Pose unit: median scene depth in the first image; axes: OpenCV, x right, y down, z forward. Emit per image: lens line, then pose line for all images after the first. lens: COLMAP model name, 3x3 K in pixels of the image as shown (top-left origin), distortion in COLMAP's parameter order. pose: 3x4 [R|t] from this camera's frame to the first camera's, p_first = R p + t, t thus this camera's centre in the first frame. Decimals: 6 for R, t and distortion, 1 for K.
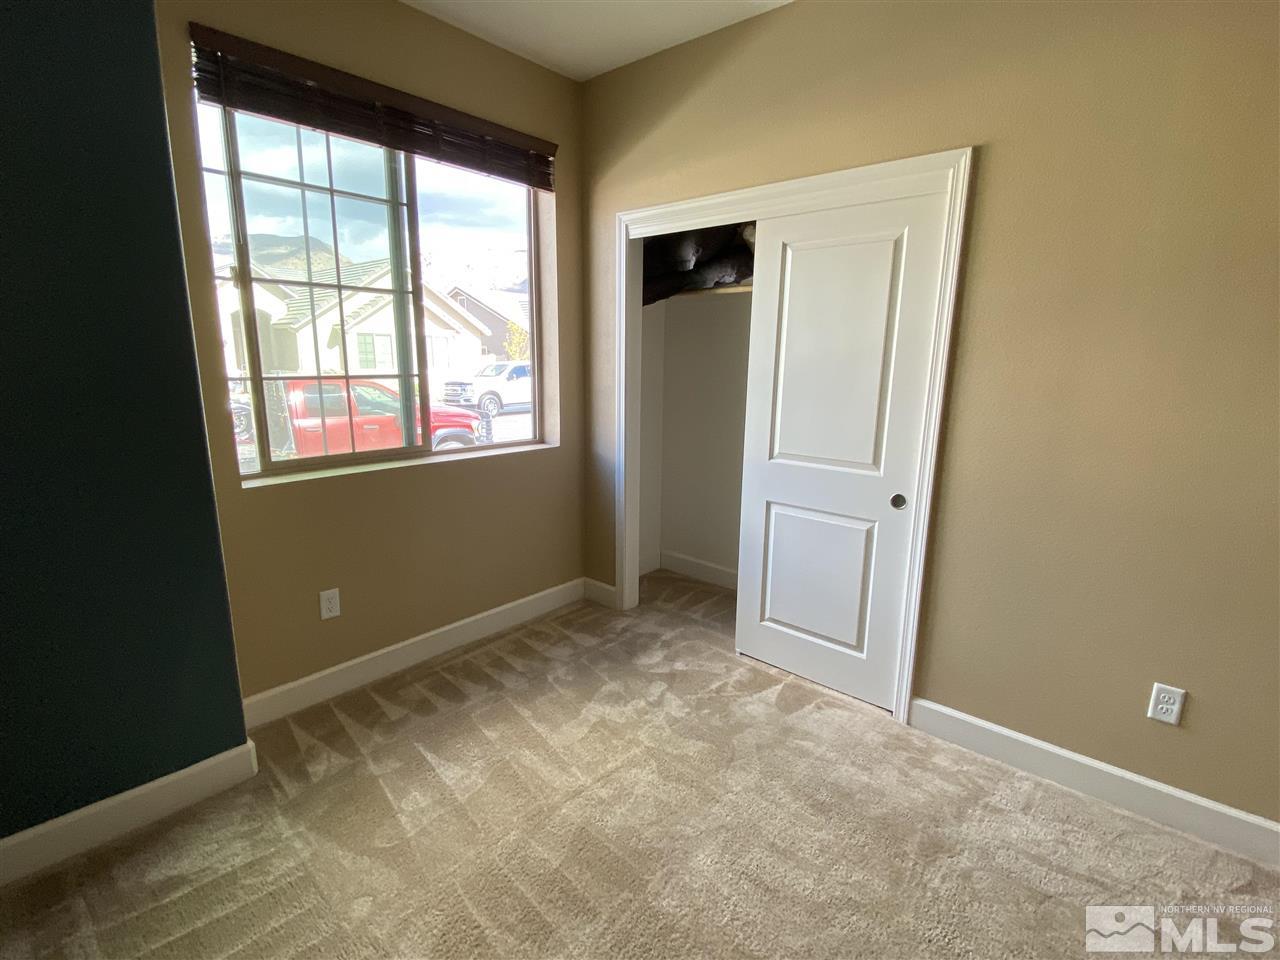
lens RADIAL K [[604.9, 0, 647.2], [0, 604.9, 482.6], [0, 0, 1]] dist [-0.018447, -0.002370]
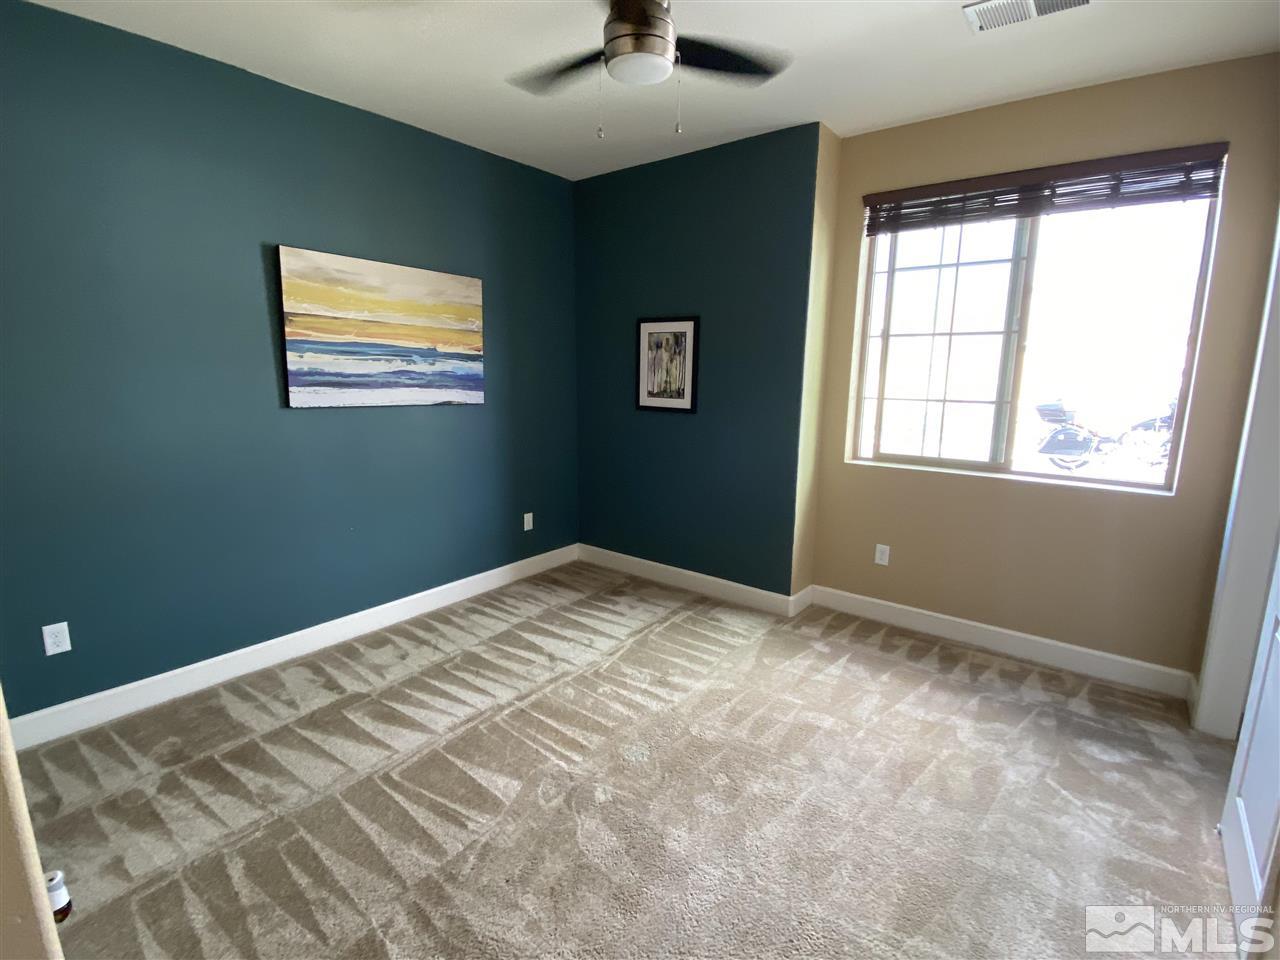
lens RADIAL K [[604.9, 0, 637.9], [0, 604.9, 479.7], [0, 0, 1]] dist [-0.018447, -0.002370]
pose [[0.032645, 0.157136, -0.987037, 0.857569], [-0.224796, 0.963415, 0.145941, -0.050563], [0.973859, 0.217118, 0.066774, 0.299505]]
